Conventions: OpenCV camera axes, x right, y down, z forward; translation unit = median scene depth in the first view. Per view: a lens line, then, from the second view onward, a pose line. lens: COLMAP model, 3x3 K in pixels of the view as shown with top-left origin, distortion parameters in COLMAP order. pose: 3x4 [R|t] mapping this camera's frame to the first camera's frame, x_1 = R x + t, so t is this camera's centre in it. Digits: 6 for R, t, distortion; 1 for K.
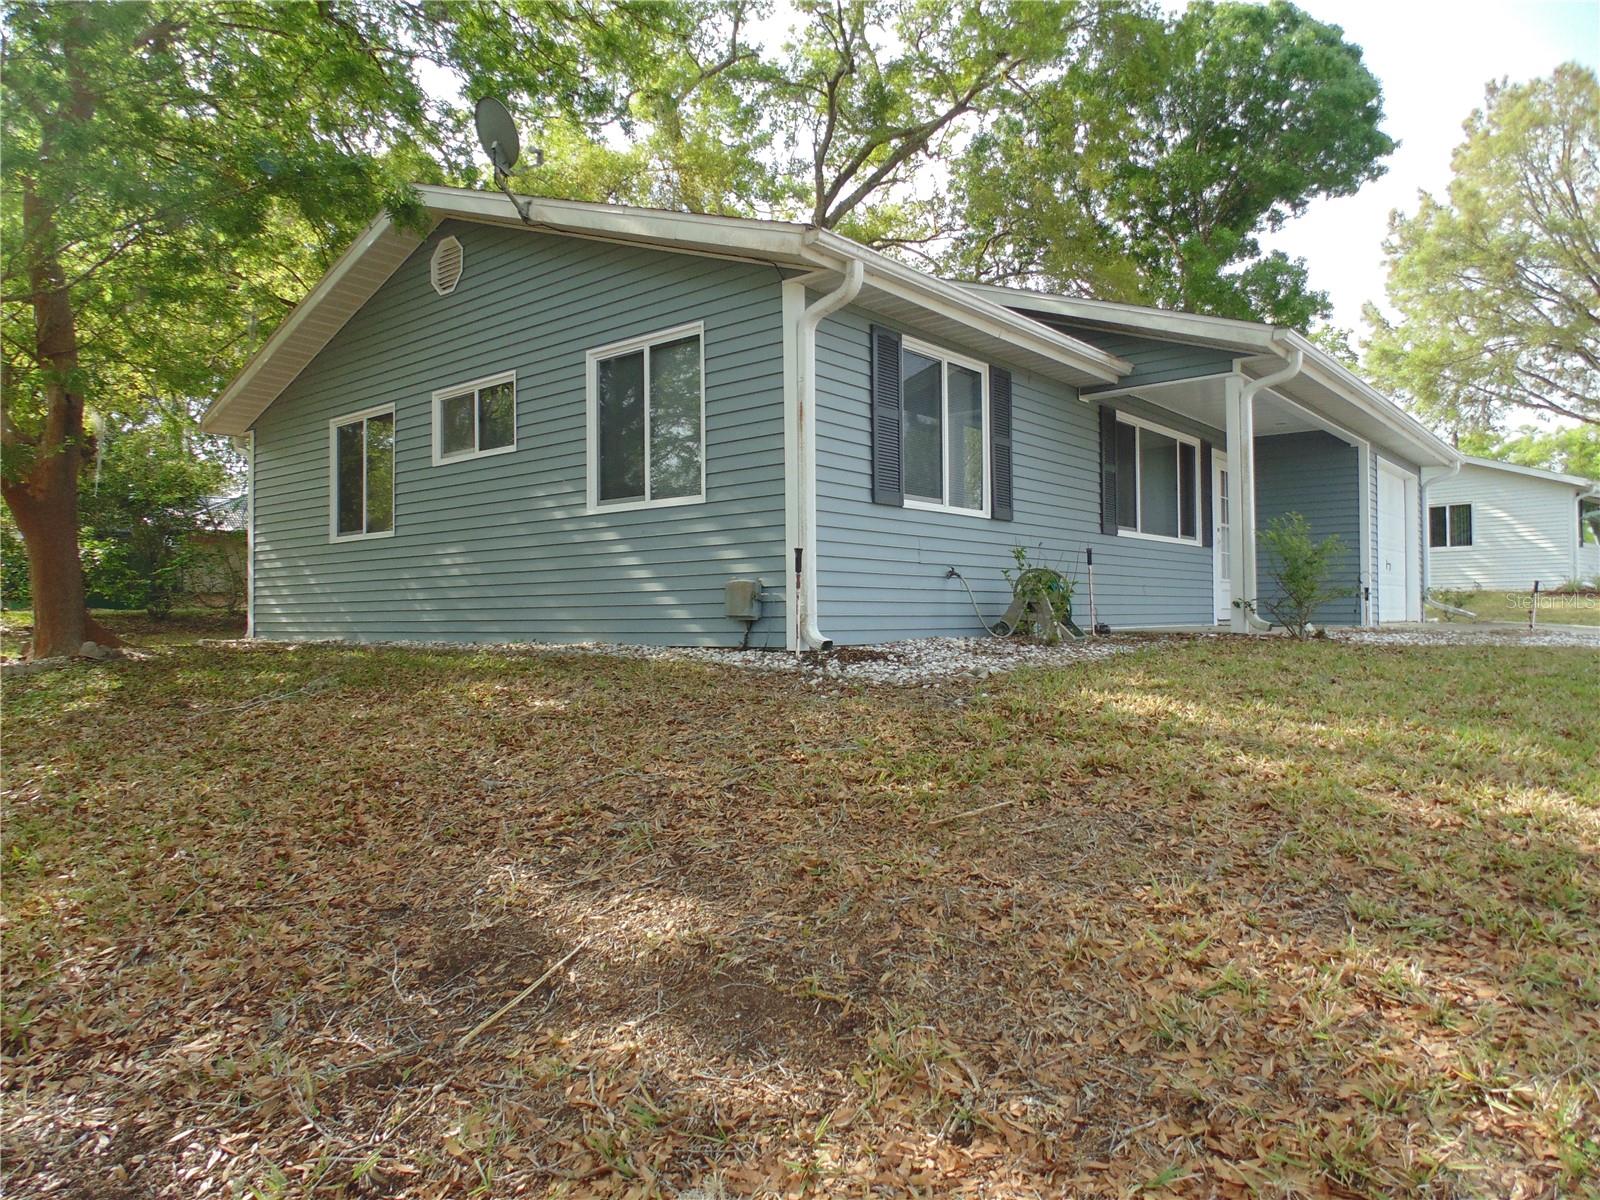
lens RADIAL K [[1049.2, 0, 797.2], [0, 1049.2, 594.5], [0, 0, 1]] dist [-0.013833, -0.002802]
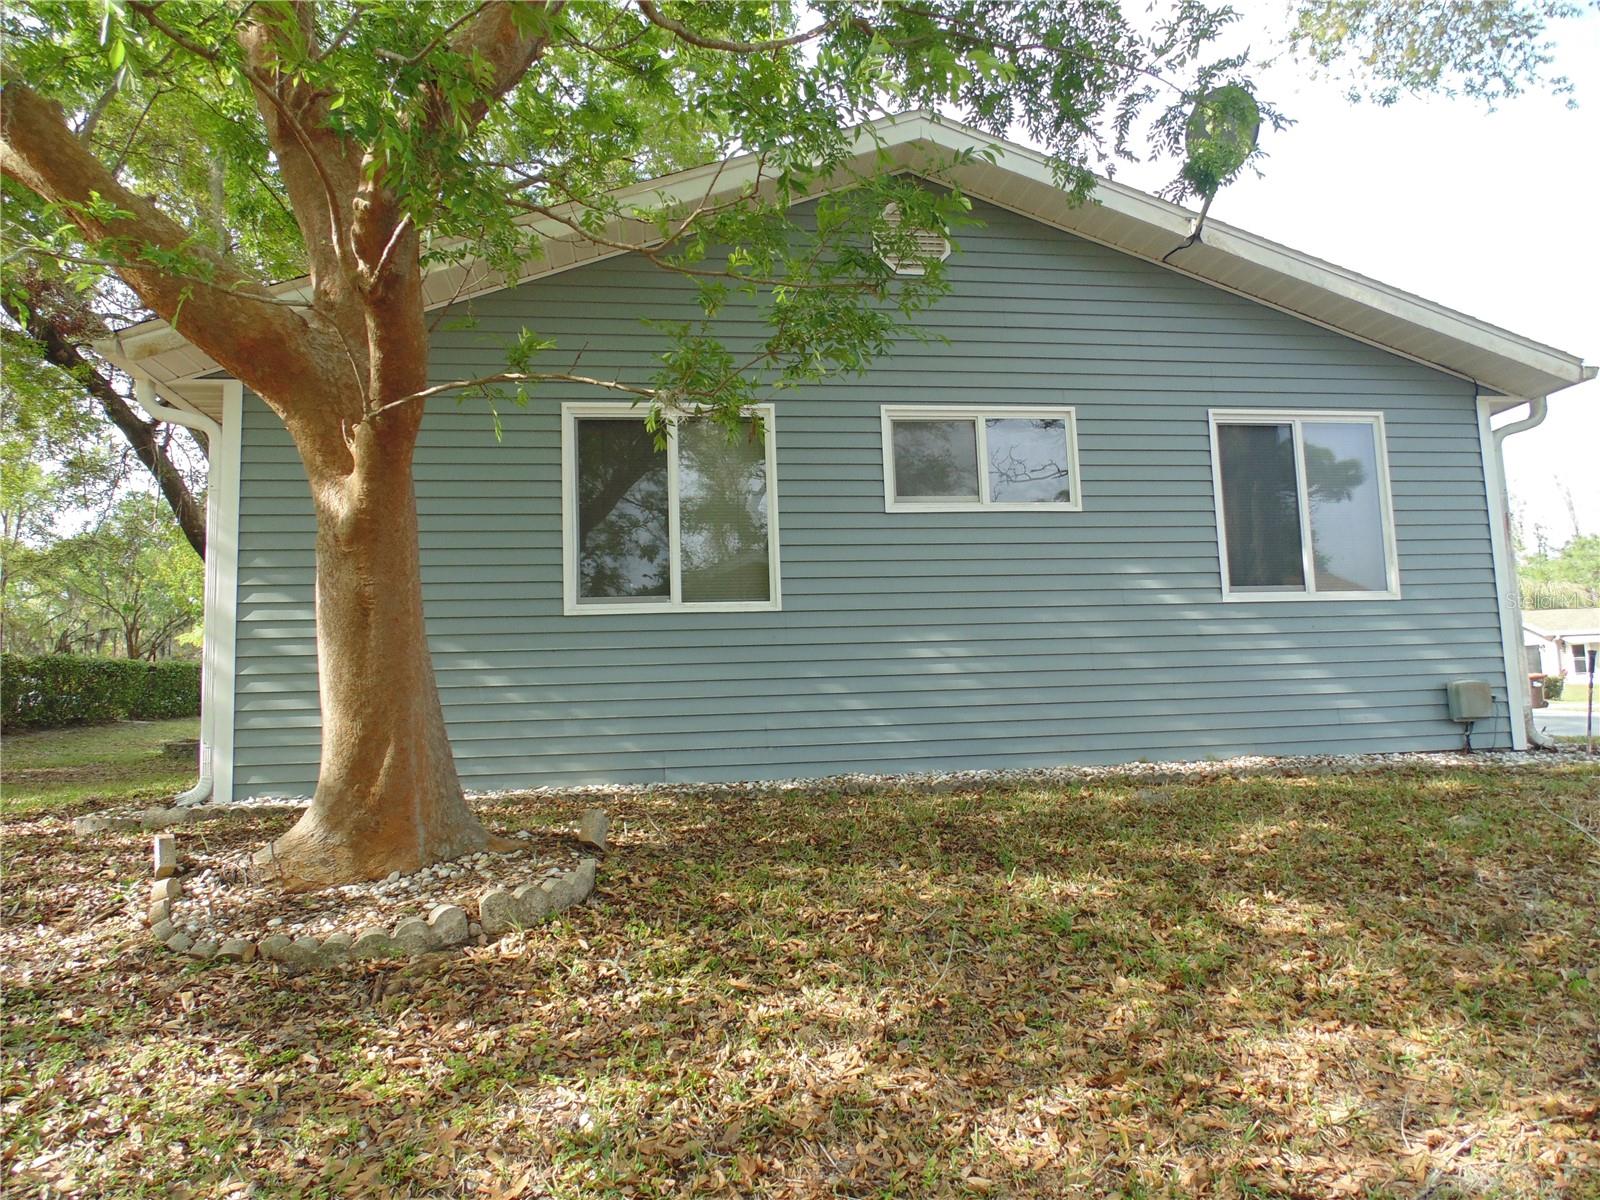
lens RADIAL K [[1049.2, 0, 799.8], [0, 1049.2, 614.0], [0, 0, 1]] dist [-0.013833, -0.002802]
pose [[0.663122, 0.075061, 0.744738, -1.036340], [0.015464, 0.993373, -0.113890, 0.022568], [-0.748351, 0.087039, 0.657567, 0.707288]]
